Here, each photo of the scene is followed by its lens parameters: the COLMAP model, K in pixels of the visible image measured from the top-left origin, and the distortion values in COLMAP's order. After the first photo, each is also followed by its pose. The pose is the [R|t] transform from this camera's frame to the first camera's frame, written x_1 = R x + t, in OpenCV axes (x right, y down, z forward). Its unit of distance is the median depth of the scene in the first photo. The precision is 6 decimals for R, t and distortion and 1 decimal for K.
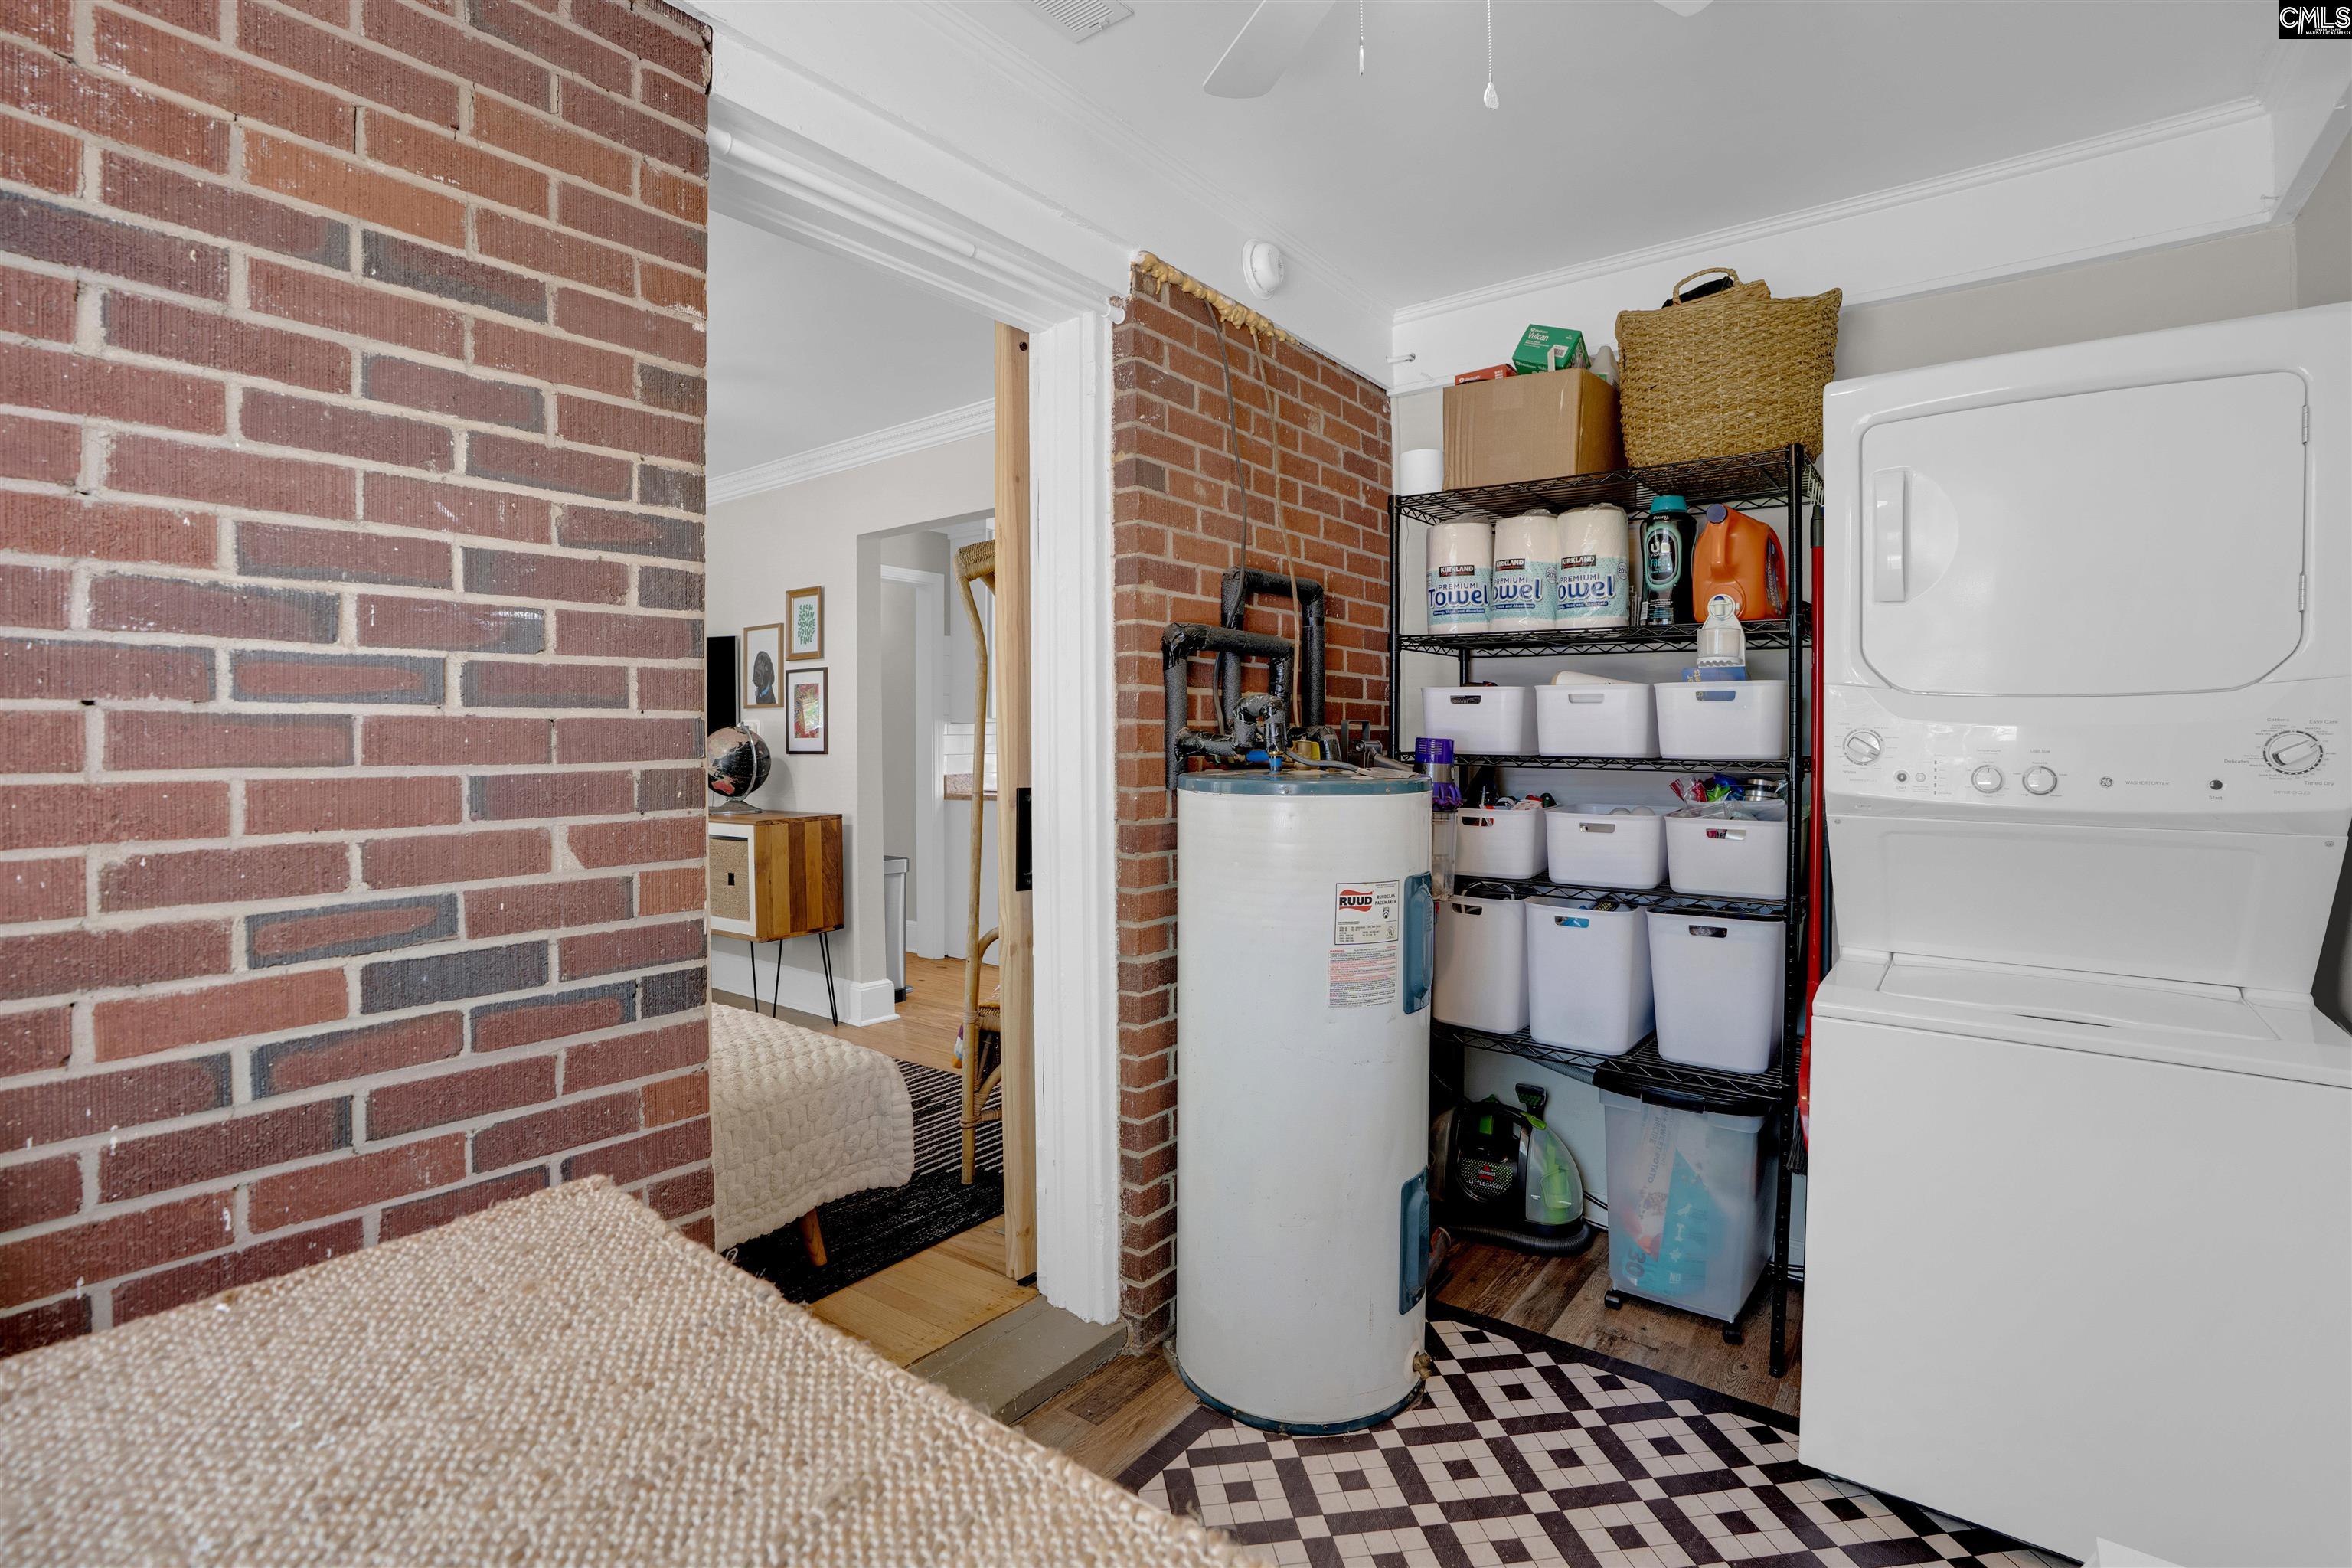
lens RADIAL K [[1104.3, 0, 1176.8], [0, 1104.3, 735.4], [0, 0, 1]] dist [-0.072875, 0.000149]
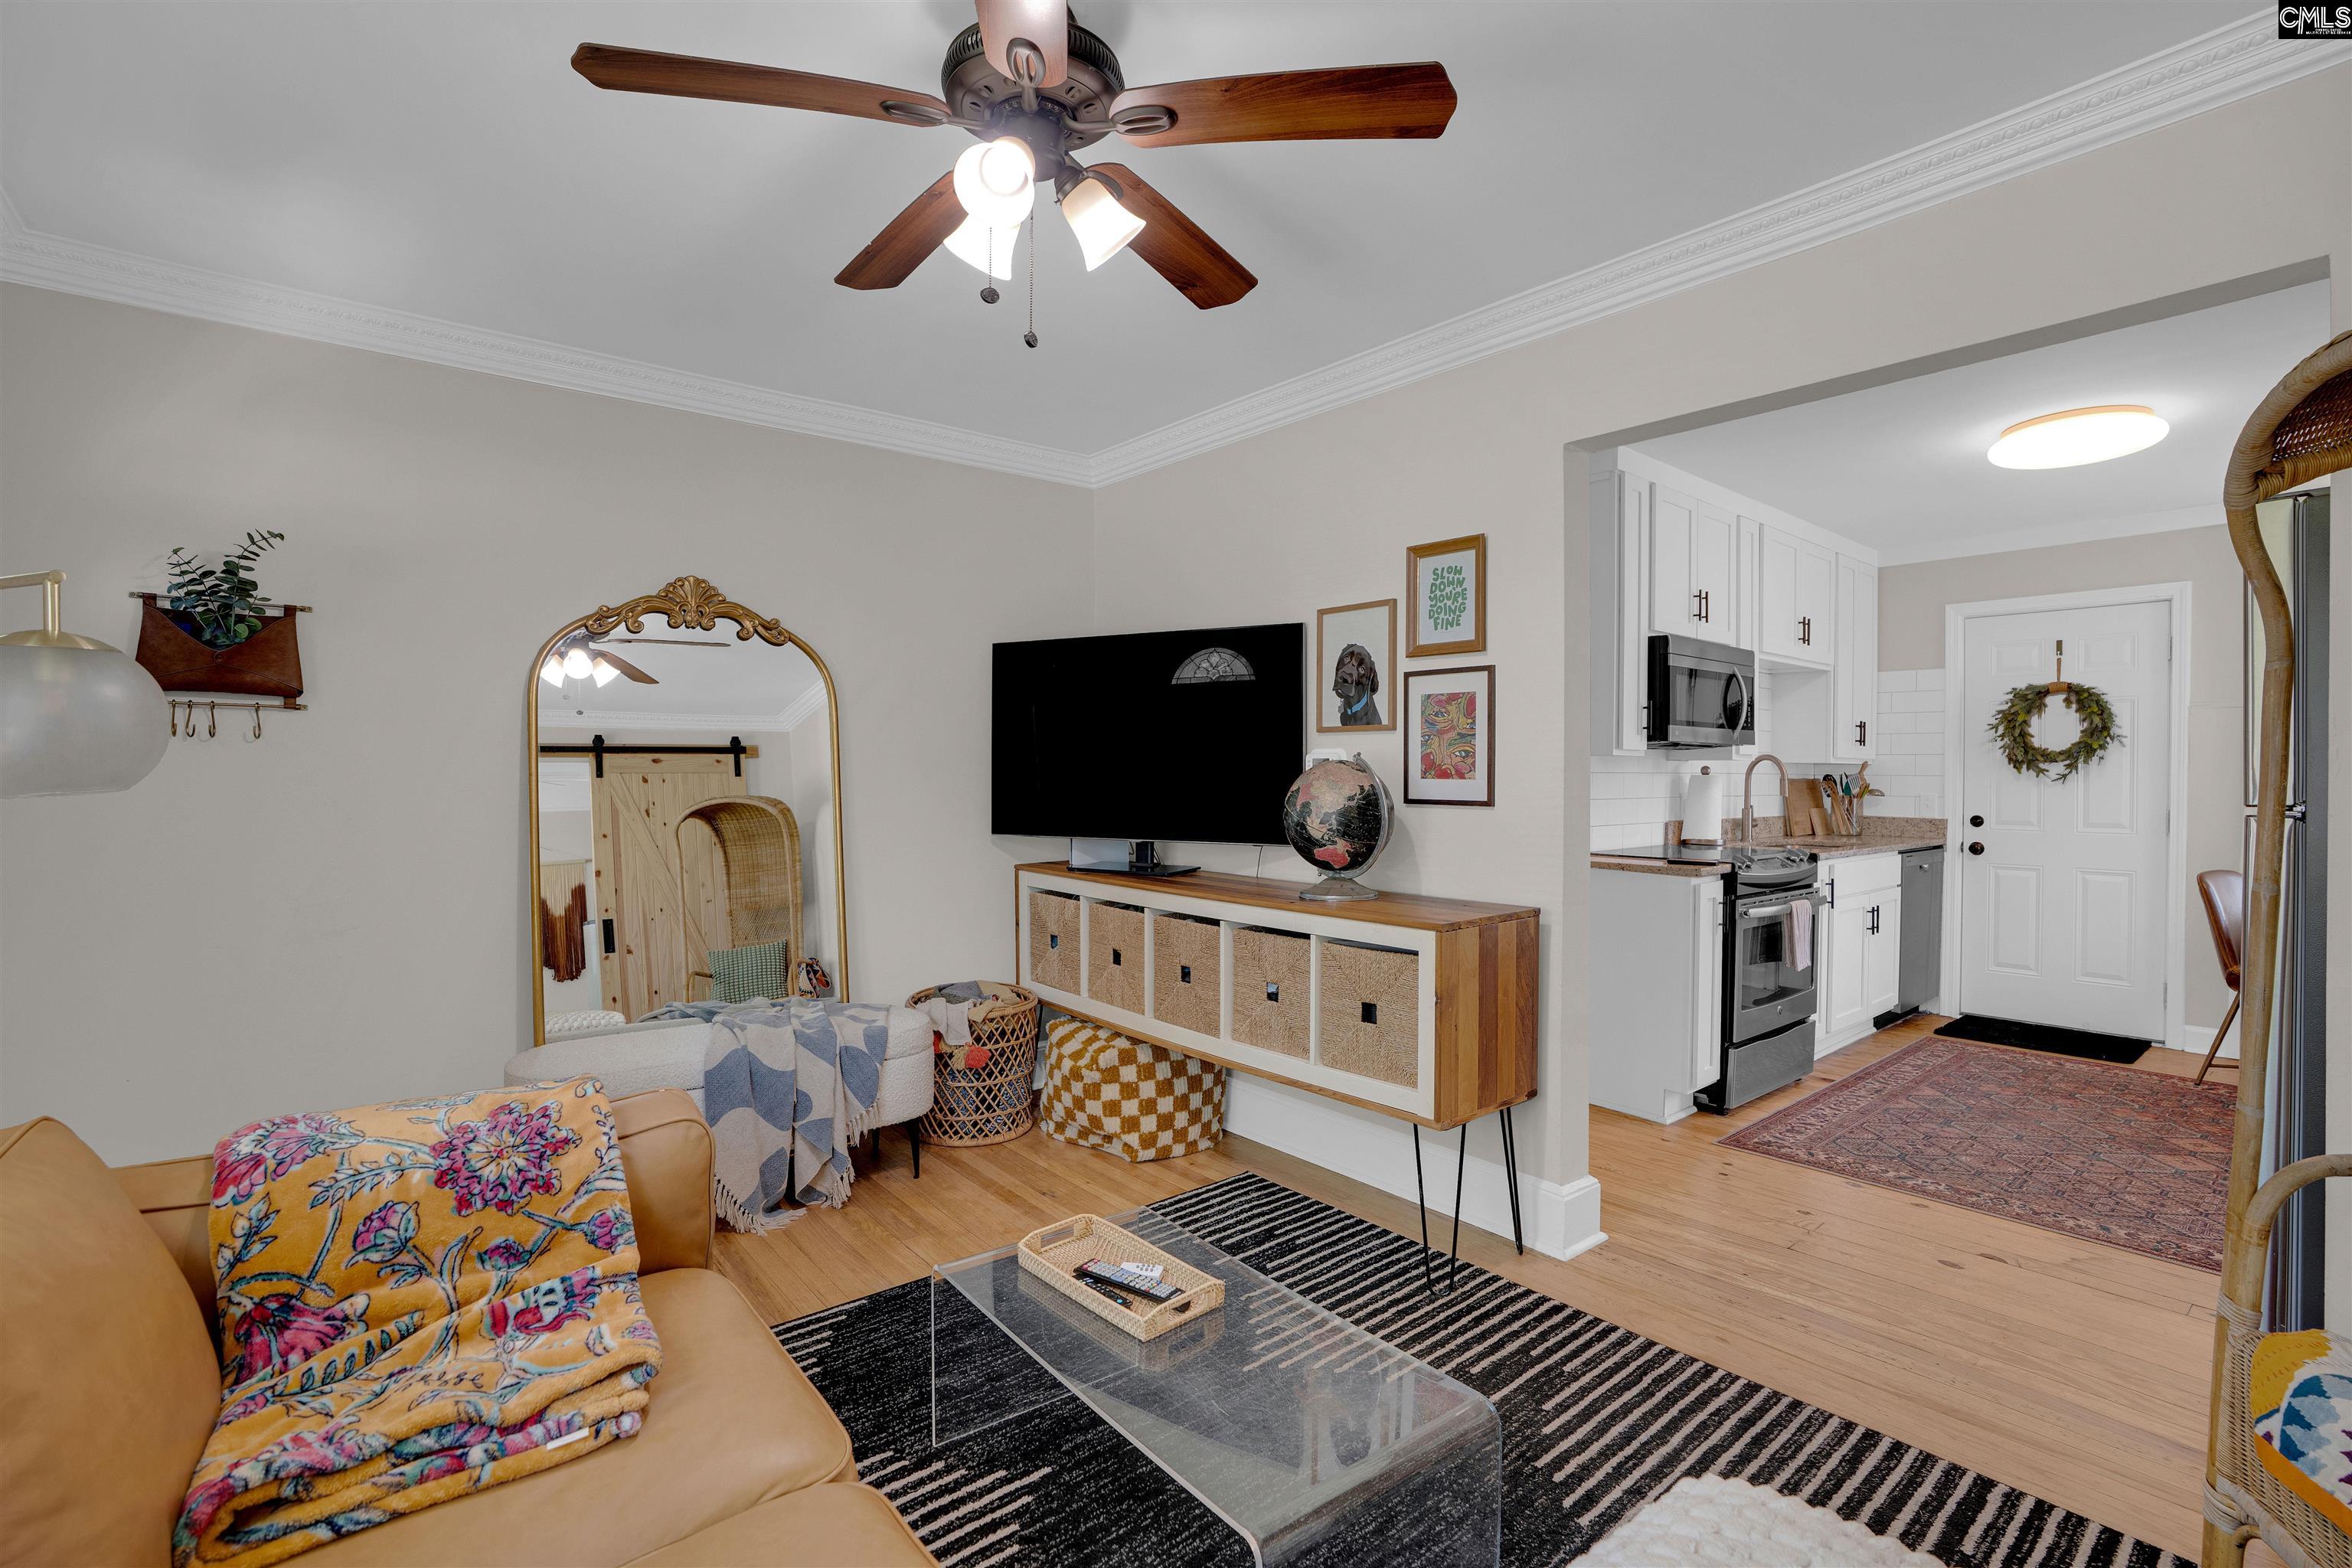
lens RADIAL K [[1090.1, 0, 1176.0], [0, 1090.1, 784.0], [0, 0, 1]] dist [-0.074884, 0.033061]
pose [[0.970507, 0.014642, -0.240628, -0.344654], [-0.009928, 0.999735, 0.020790, -0.006400], [0.240869, -0.017788, 0.970395, 0.363582]]
